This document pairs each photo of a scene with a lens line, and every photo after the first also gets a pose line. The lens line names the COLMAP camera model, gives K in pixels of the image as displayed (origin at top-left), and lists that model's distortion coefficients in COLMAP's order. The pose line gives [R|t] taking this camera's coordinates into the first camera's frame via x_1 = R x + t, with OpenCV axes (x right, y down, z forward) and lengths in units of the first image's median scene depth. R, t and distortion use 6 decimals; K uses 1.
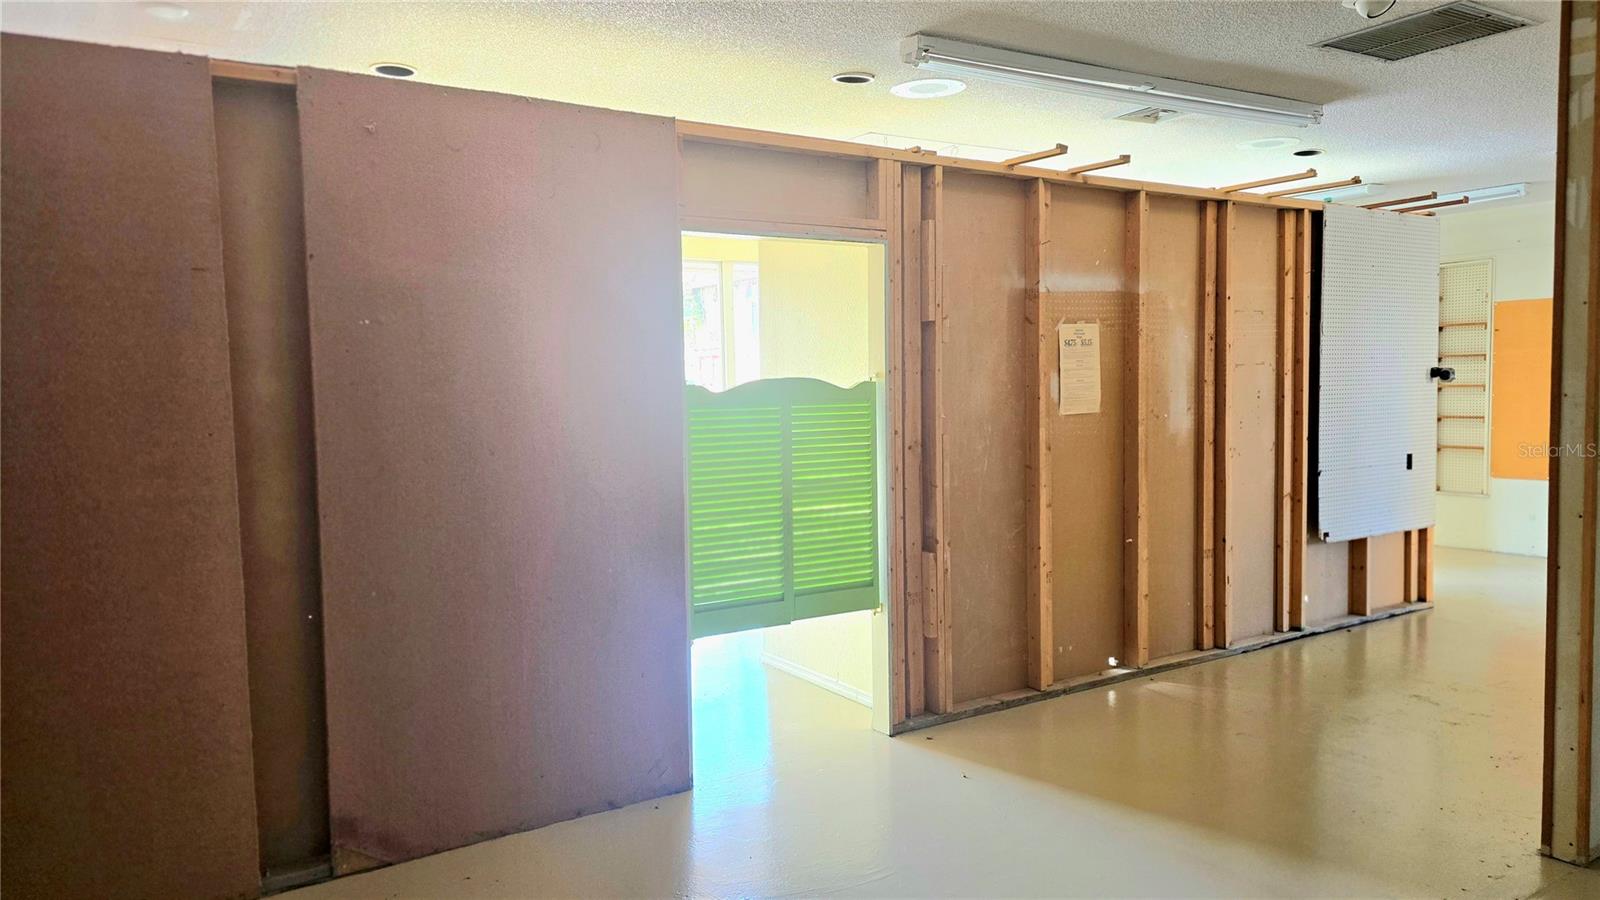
lens RADIAL K [[1061.9, 0, 834.2], [0, 1061.9, 439.5], [0, 0, 1]] dist [0.054313, -0.078266]
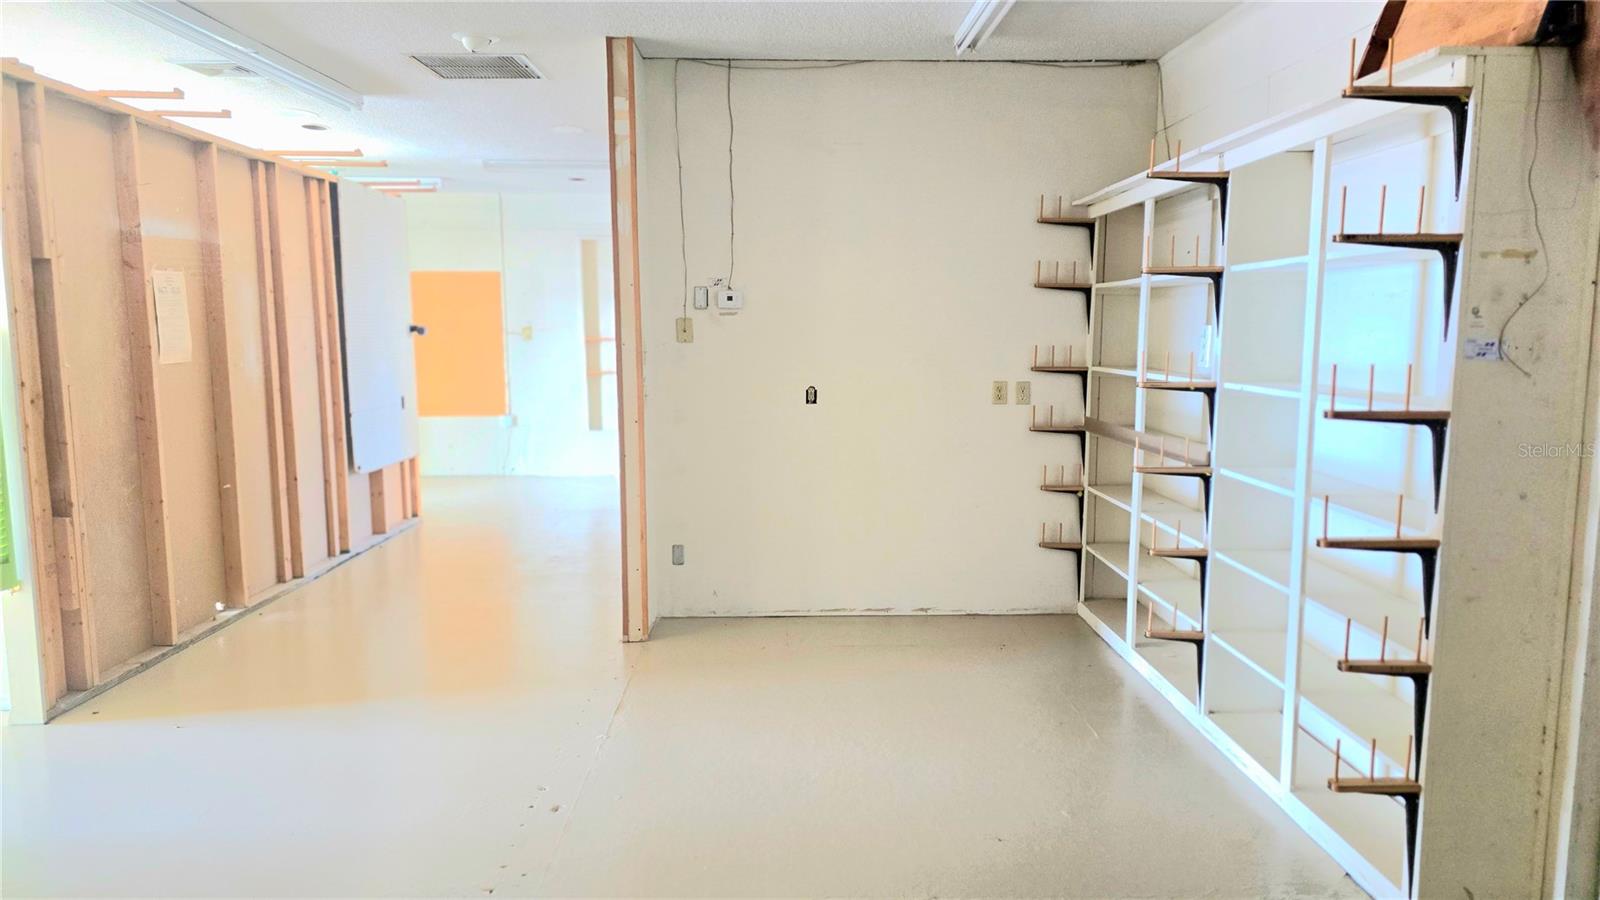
lens RADIAL K [[1078.3, 0, 805.8], [0, 1078.3, 451.8], [0, 0, 1]] dist [0.079534, -0.079043]
pose [[0.507081, -0.080602, 0.858121, -0.360711], [0.039857, 0.996745, 0.070071, 0.009869], [-0.860977, -0.001330, 0.508643, -0.018309]]
